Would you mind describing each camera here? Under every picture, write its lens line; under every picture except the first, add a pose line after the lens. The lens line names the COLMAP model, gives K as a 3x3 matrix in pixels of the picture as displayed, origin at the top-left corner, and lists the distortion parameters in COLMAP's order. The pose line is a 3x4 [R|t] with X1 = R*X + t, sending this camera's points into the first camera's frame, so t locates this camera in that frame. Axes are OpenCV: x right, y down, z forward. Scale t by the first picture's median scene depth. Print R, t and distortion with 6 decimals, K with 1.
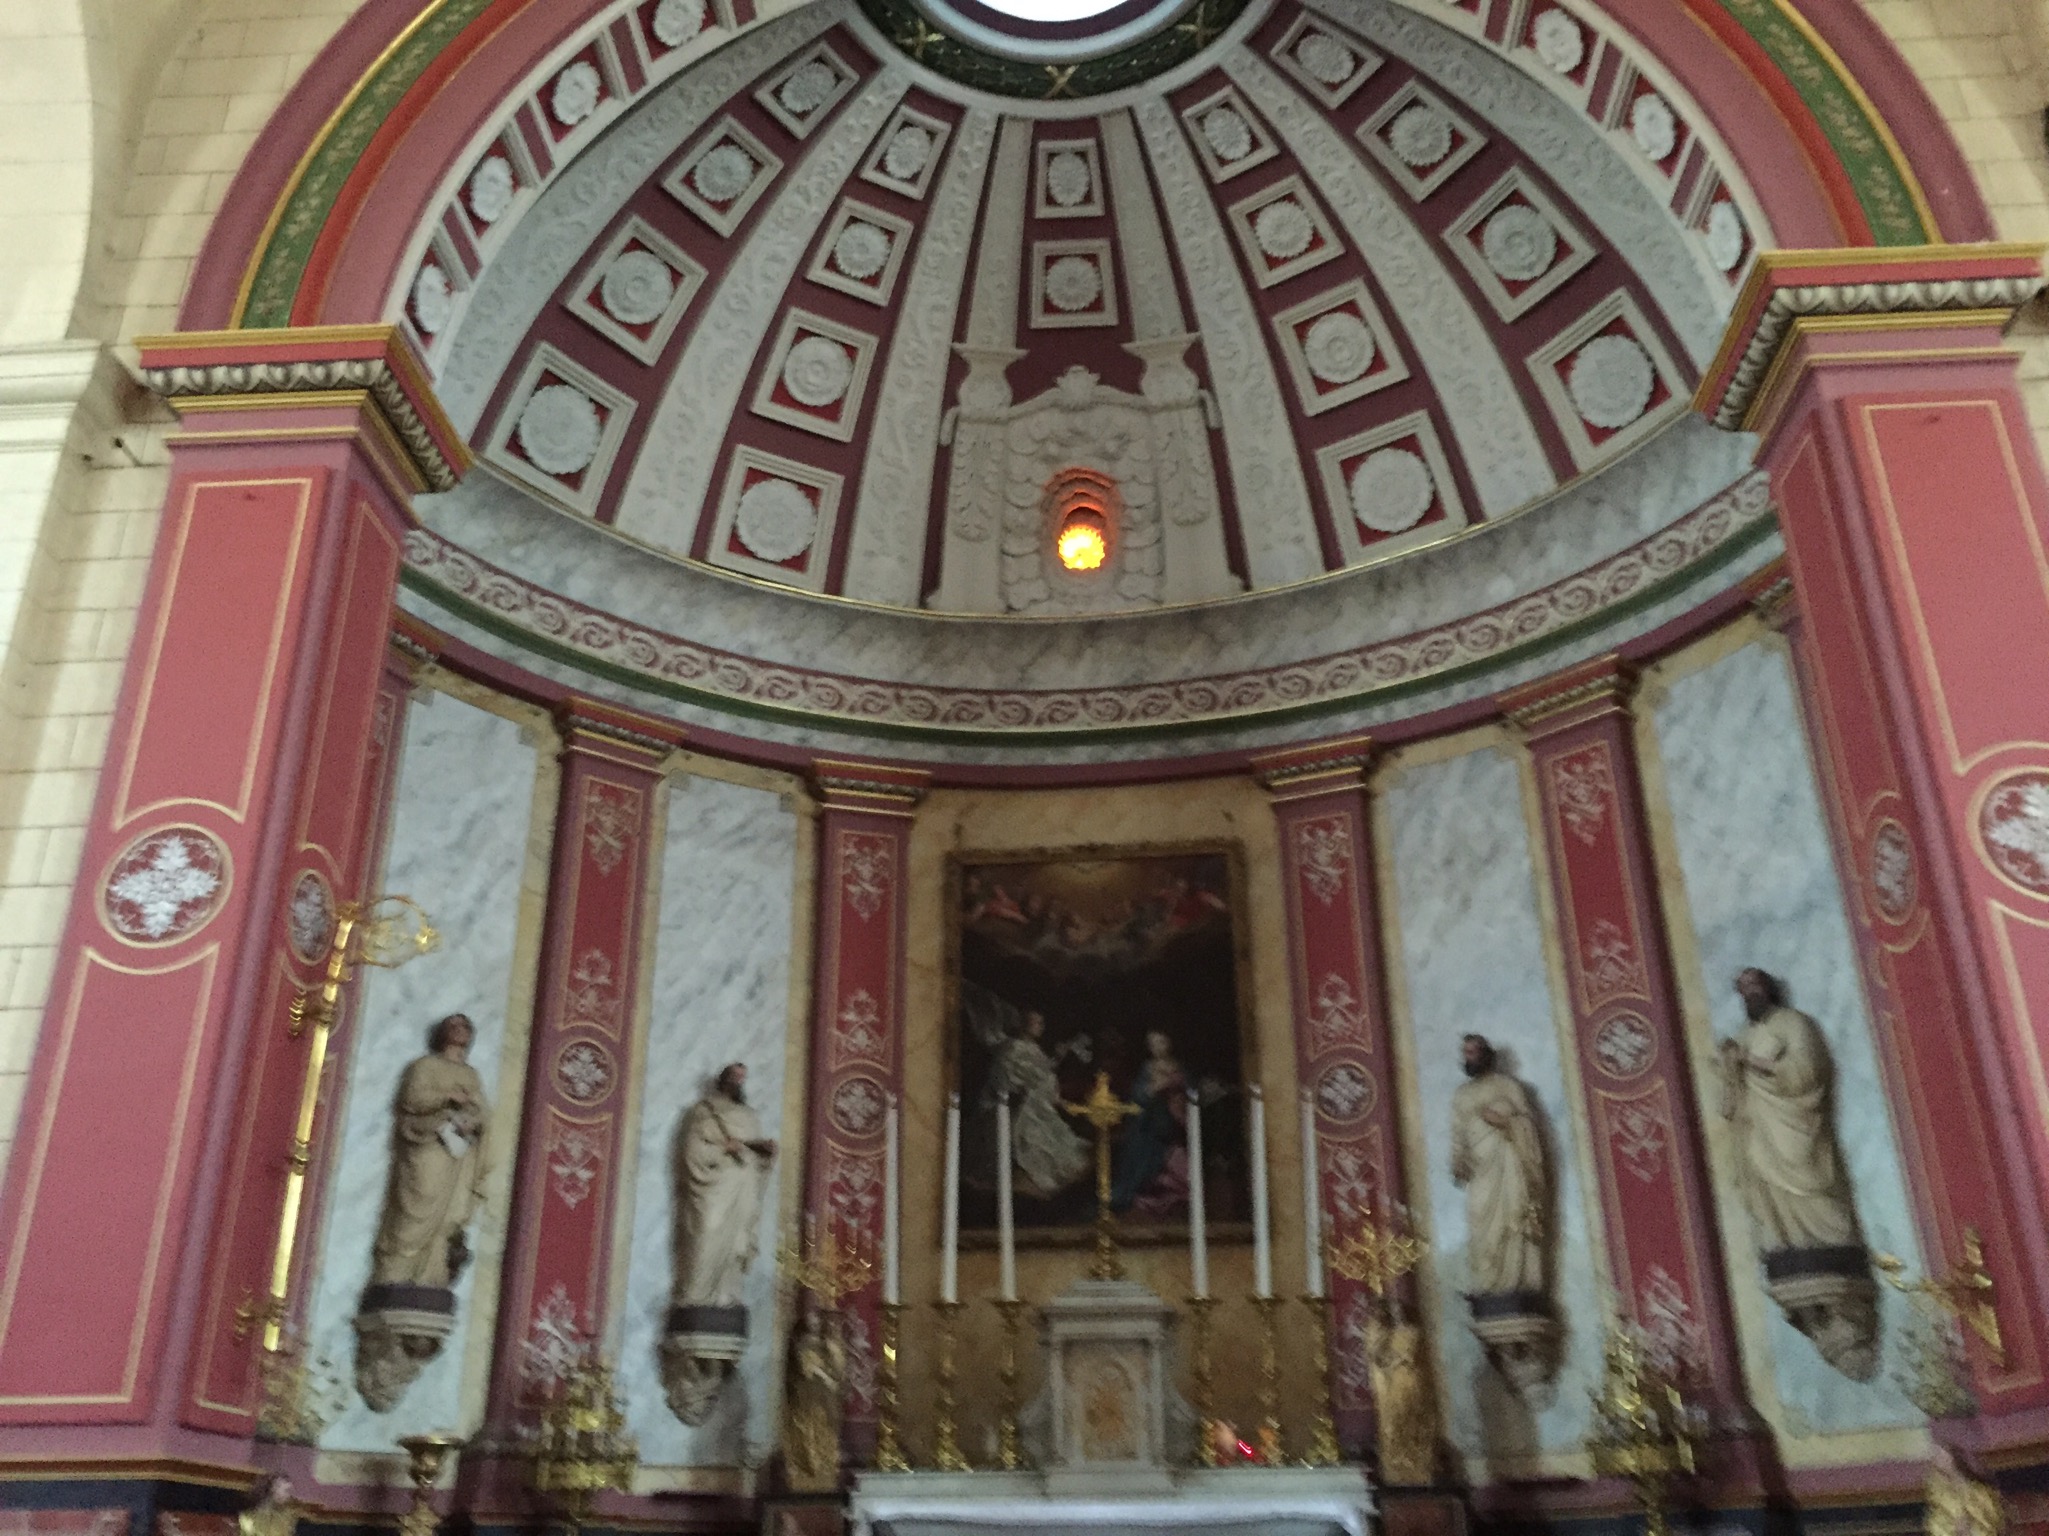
lens RADIAL K [[1764.6, 0, 1024.5], [0, 1764.6, 768.0], [0, 0, 1]] dist [0.080158, -0.103745]
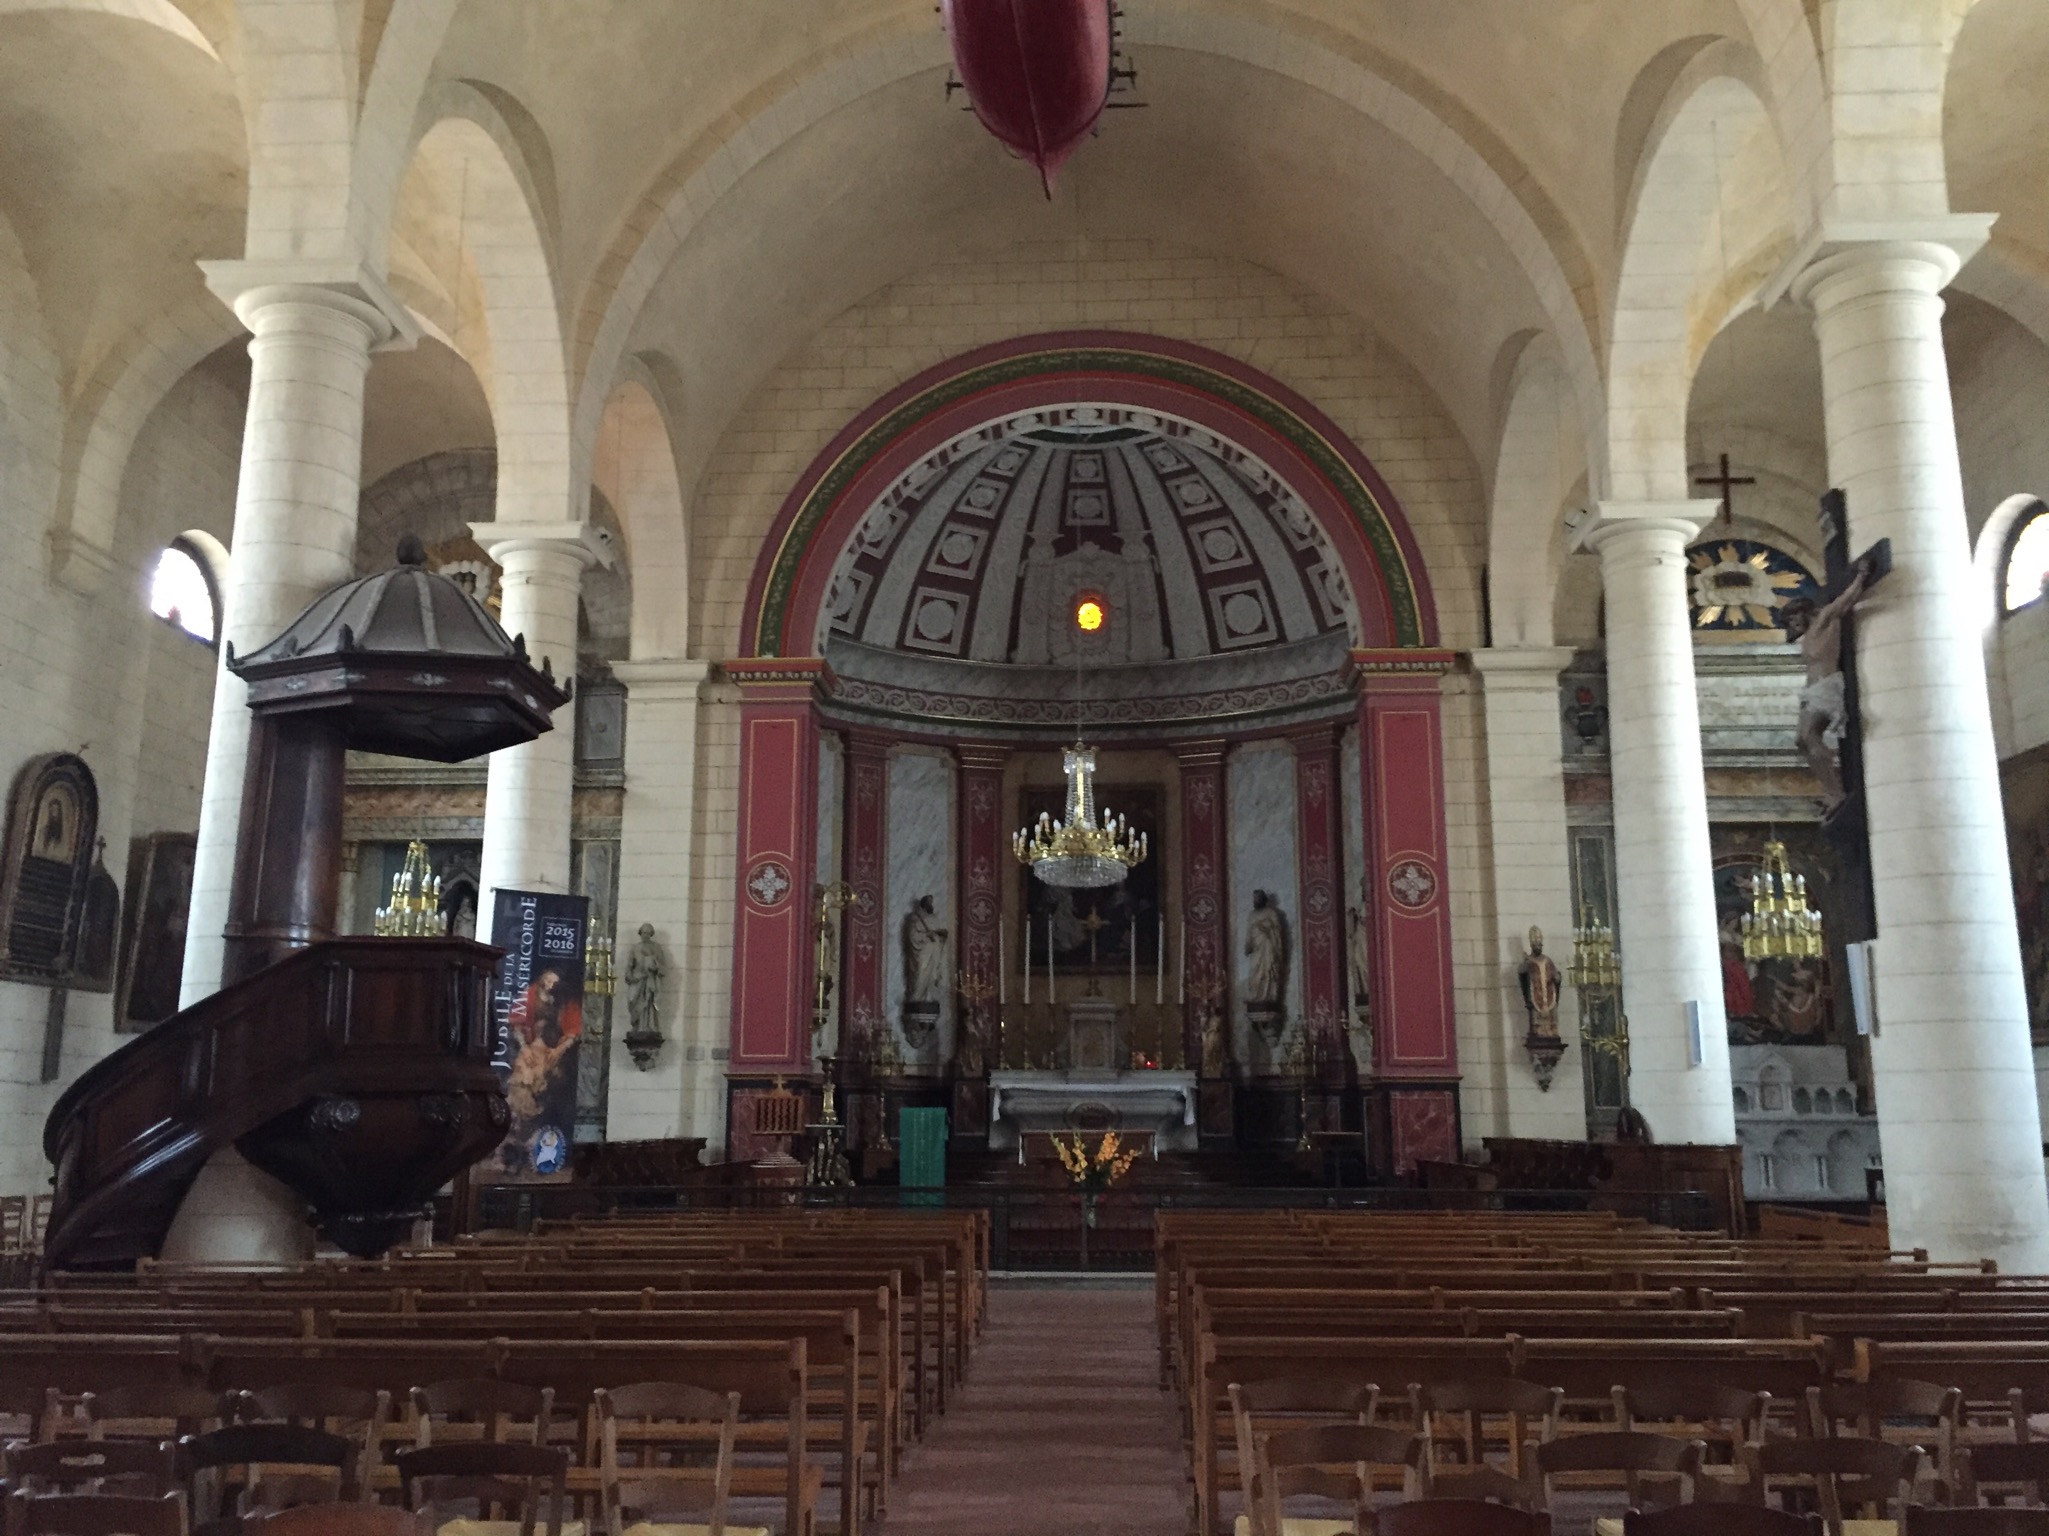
lens RADIAL K [[1764.6, 0, 1024.5], [0, 1764.6, 768.0], [0, 0, 1]] dist [0.080158, -0.103745]
pose [[0.999911, 0.012566, 0.004455, -0.053293], [-0.013262, 0.971656, 0.236027, -0.497955], [-0.001362, -0.236065, 0.971736, -1.081045]]
